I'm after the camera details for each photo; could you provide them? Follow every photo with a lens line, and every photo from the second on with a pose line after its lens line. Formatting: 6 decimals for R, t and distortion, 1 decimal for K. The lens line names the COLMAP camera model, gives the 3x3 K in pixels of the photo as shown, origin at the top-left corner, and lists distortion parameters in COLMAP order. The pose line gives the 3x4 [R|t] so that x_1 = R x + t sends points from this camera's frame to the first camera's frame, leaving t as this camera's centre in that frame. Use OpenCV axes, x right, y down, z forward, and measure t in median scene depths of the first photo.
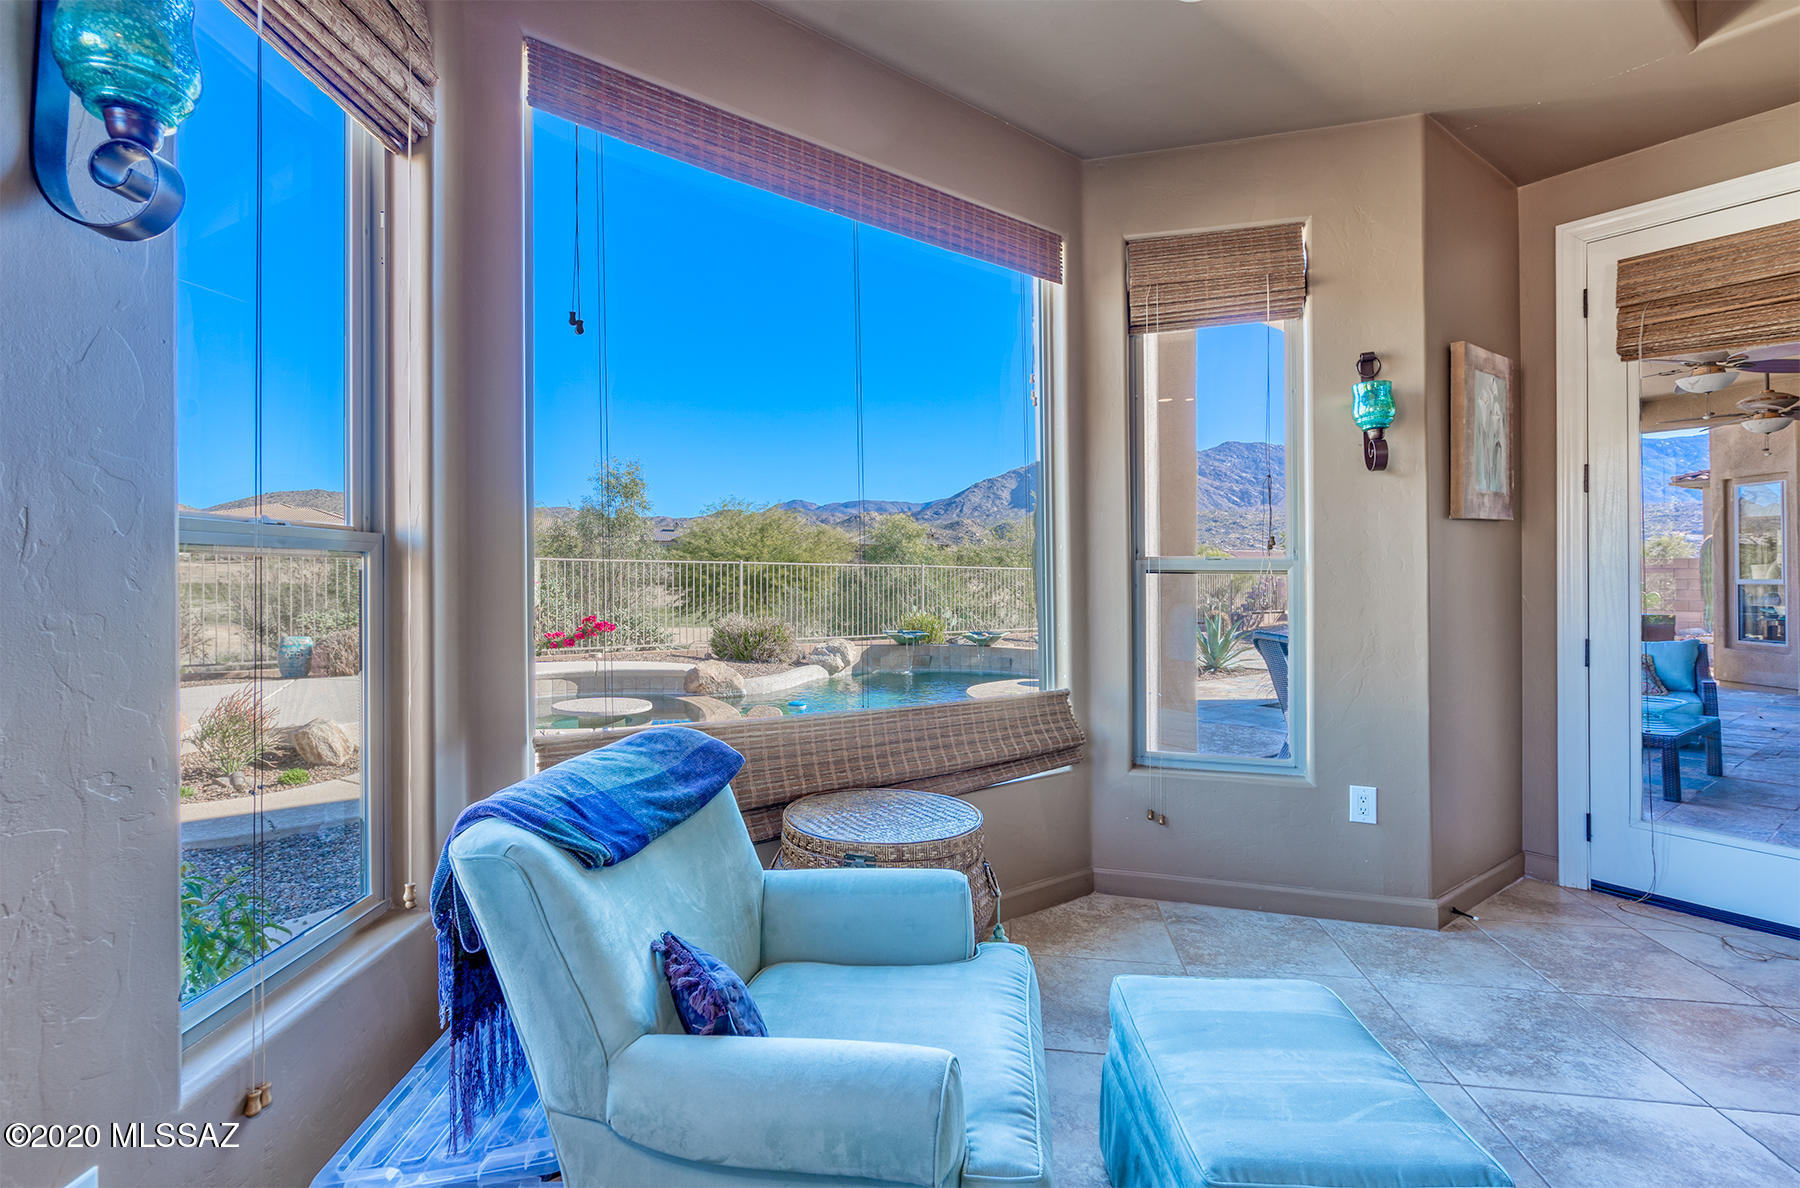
lens RADIAL K [[806.2, 0, 900.7], [0, 806.2, 567.1], [0, 0, 1]] dist [-0.000705, -0.000076]
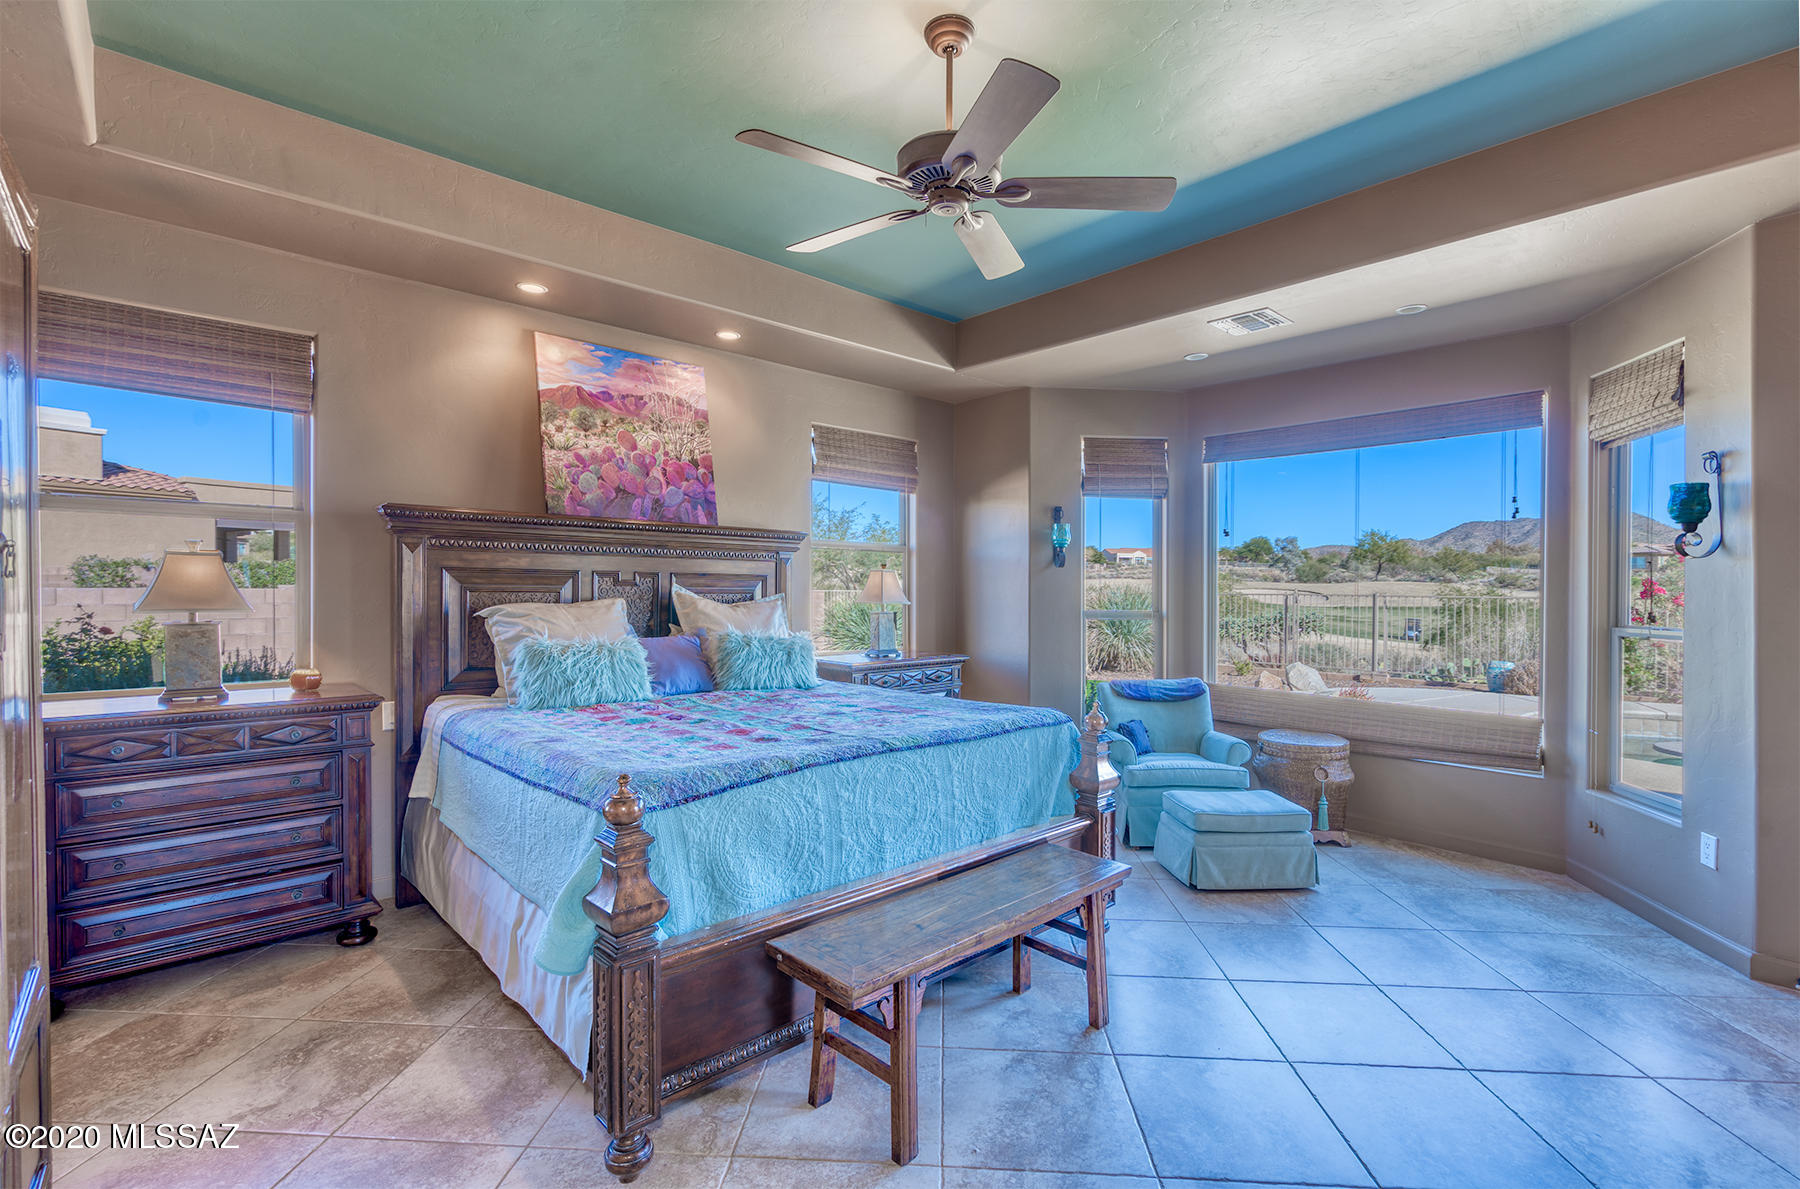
lens RADIAL K [[834.2, 0, 915.9], [0, 834.2, 597.4], [0, 0, 1]] dist [-0.000817, -0.000049]
pose [[0.100675, 0.000850, -0.994919, 1.508408], [0.001866, 0.999998, 0.001043, -0.059900], [0.994918, -0.001962, 0.100673, -0.209771]]
